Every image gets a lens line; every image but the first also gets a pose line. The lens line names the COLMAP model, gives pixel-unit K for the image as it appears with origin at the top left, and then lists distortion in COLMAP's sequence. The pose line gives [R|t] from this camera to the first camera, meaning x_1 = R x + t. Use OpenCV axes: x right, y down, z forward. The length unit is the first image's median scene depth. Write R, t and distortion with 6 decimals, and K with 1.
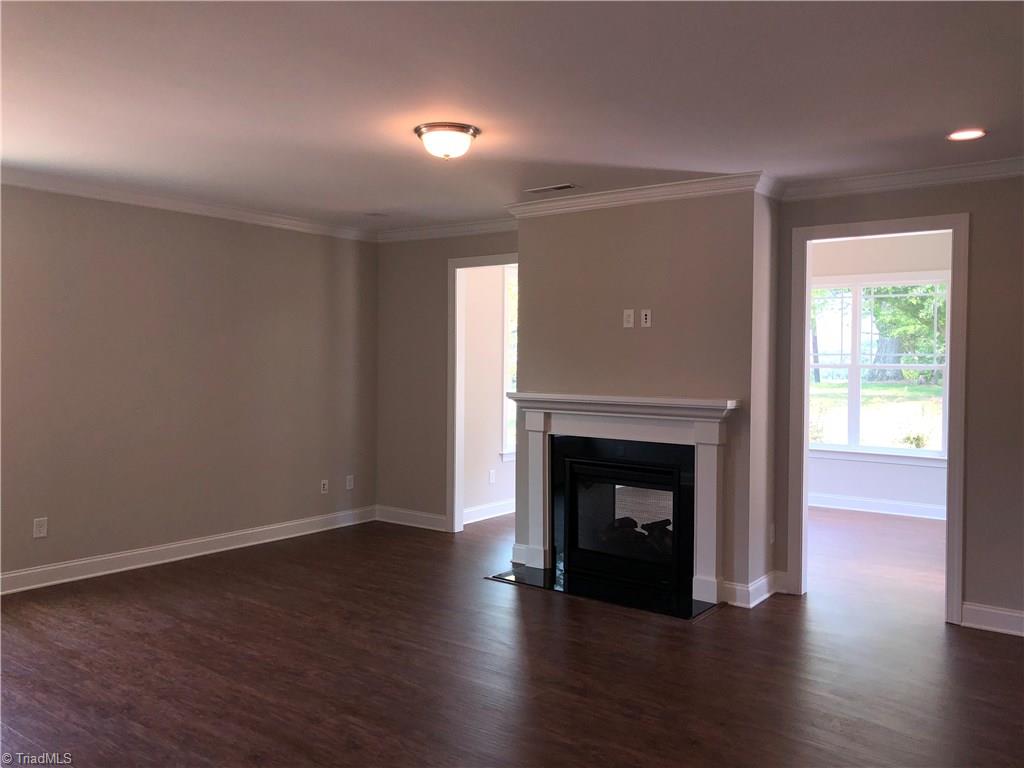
lens RADIAL K [[838.6, 0, 513.6], [0, 838.6, 378.7], [0, 0, 1]] dist [0.079610, -0.114461]
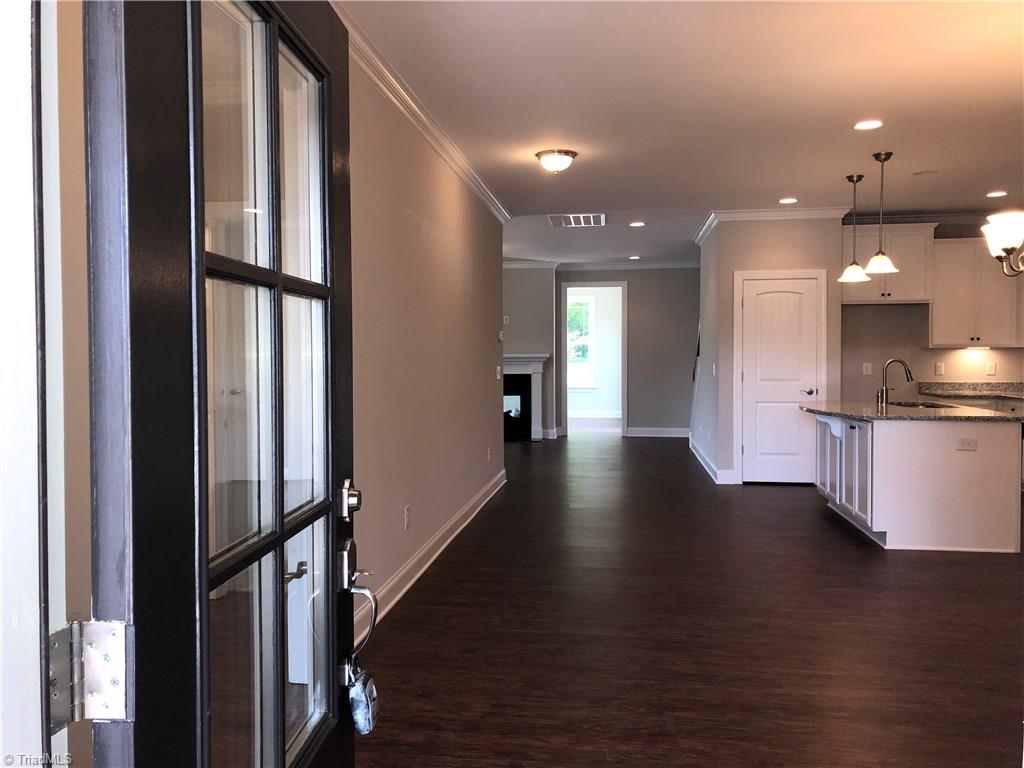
lens RADIAL K [[838.6, 0, 513.6], [0, 838.6, 378.7], [0, 0, 1]] dist [0.079610, -0.114461]
pose [[0.861315, -0.035061, 0.506860, -0.909863], [0.026766, 0.999362, 0.023645, 0.032601], [-0.507366, -0.006799, 0.861704, -0.890244]]
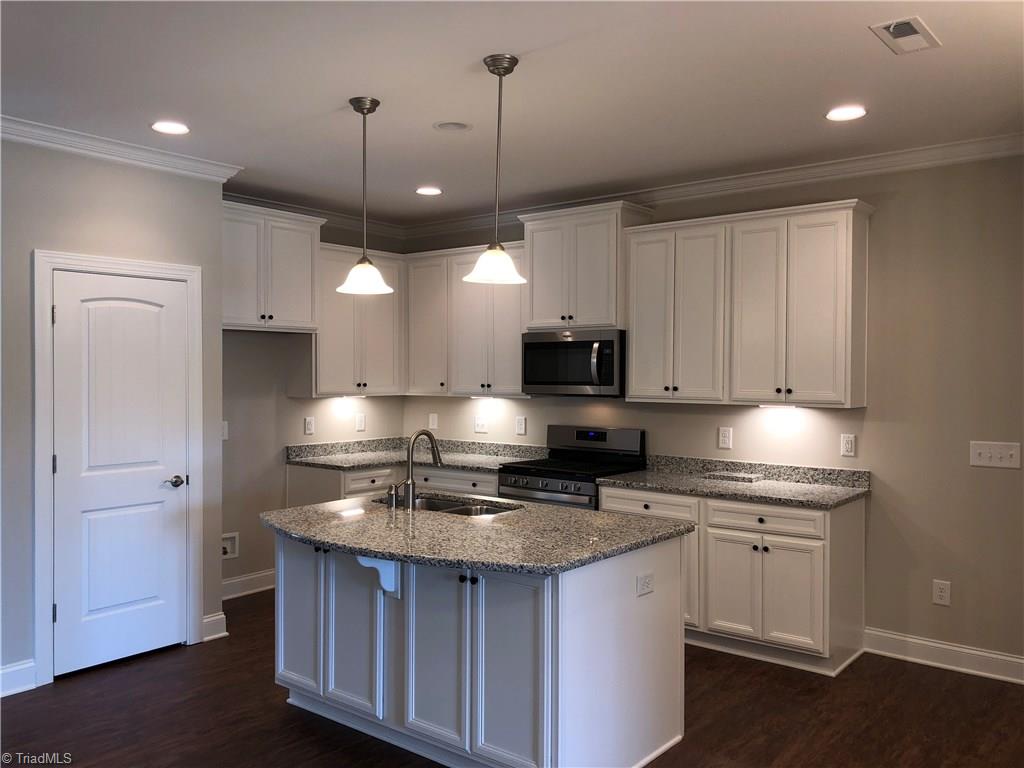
lens RADIAL K [[838.6, 0, 513.6], [0, 838.6, 378.7], [0, 0, 1]] dist [0.079610, -0.114461]
pose [[0.018818, -0.023330, 0.999551, -0.560685], [0.014549, 0.999628, 0.023058, -0.007945], [-0.999717, 0.014108, 0.019150, -0.270430]]
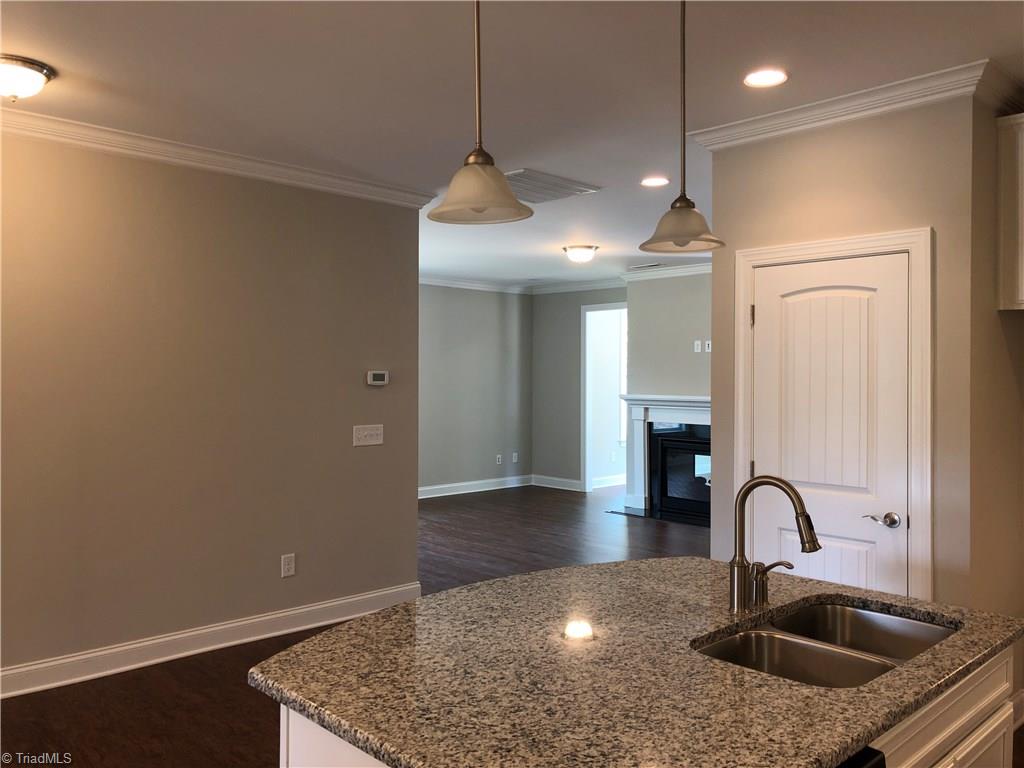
lens RADIAL K [[838.6, 0, 513.6], [0, 838.6, 378.7], [0, 0, 1]] dist [0.079610, -0.114461]
pose [[0.987833, -0.006949, -0.155362, 0.040133], [0.004590, 0.999869, -0.015542, 0.010161], [0.155450, 0.014640, 0.987735, -0.562974]]
